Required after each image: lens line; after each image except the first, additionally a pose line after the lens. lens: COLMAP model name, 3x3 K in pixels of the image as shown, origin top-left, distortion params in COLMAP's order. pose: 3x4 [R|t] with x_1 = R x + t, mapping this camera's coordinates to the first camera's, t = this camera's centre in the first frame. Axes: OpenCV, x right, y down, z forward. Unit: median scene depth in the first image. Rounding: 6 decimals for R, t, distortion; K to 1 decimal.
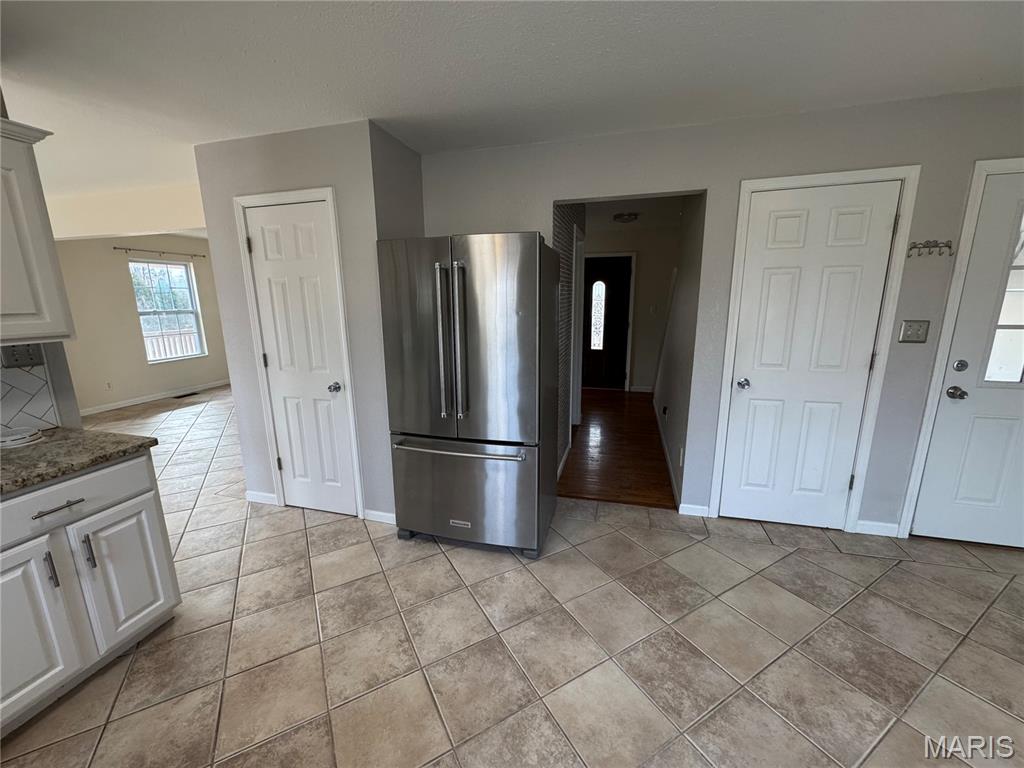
lens RADIAL K [[406.9, 0, 511.8], [0, 406.9, 382.9], [0, 0, 1]] dist [-0.002090, 0.000072]
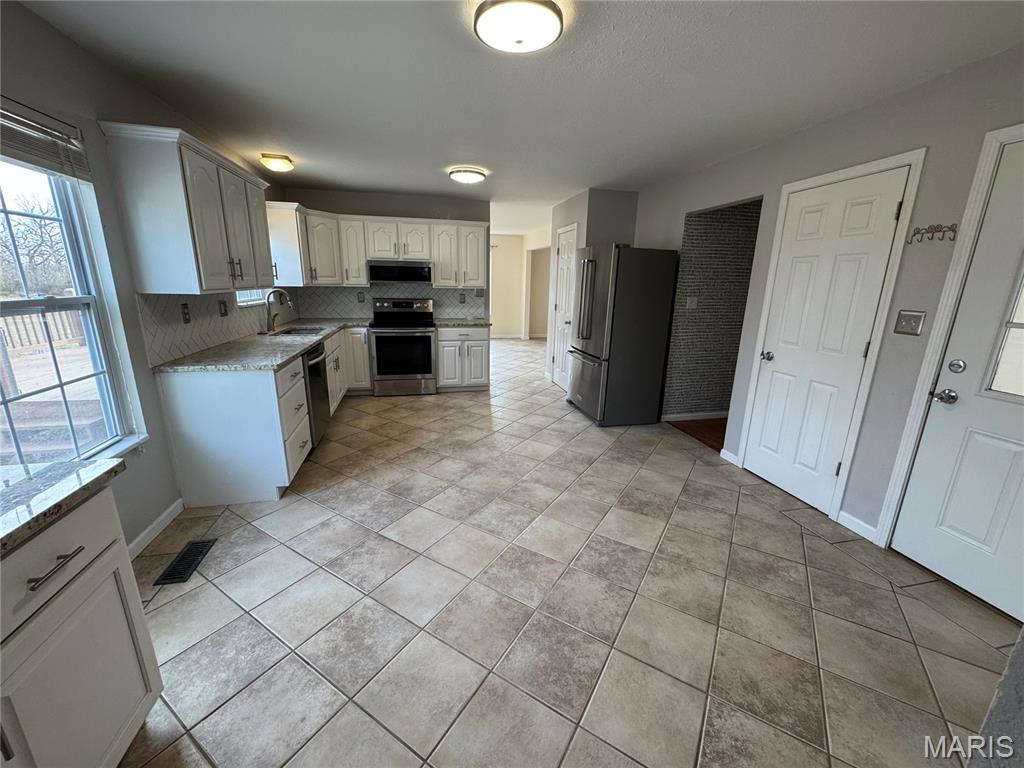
lens RADIAL K [[406.9, 0, 511.8], [0, 406.9, 382.9], [0, 0, 1]] dist [-0.002090, 0.000072]
pose [[0.477887, 0.235915, -0.846149, 1.426364], [-0.206149, 0.966480, 0.153036, 0.057462], [0.853889, 0.101298, 0.510502, -0.267063]]
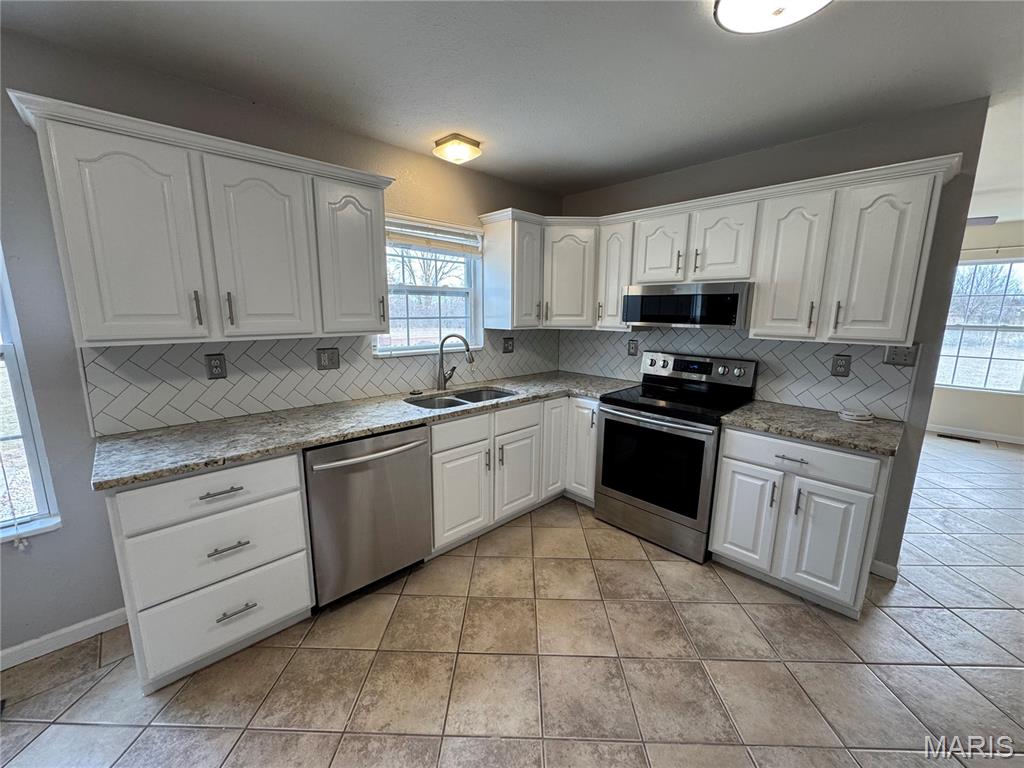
lens RADIAL K [[406.9, 0, 511.8], [0, 406.9, 382.9], [0, 0, 1]] dist [-0.002090, 0.000072]
pose [[-0.508629, 0.161216, -0.845757, 0.331300], [-0.181464, 0.940175, 0.288344, -0.107132], [0.841646, 0.300134, -0.448946, 0.487338]]
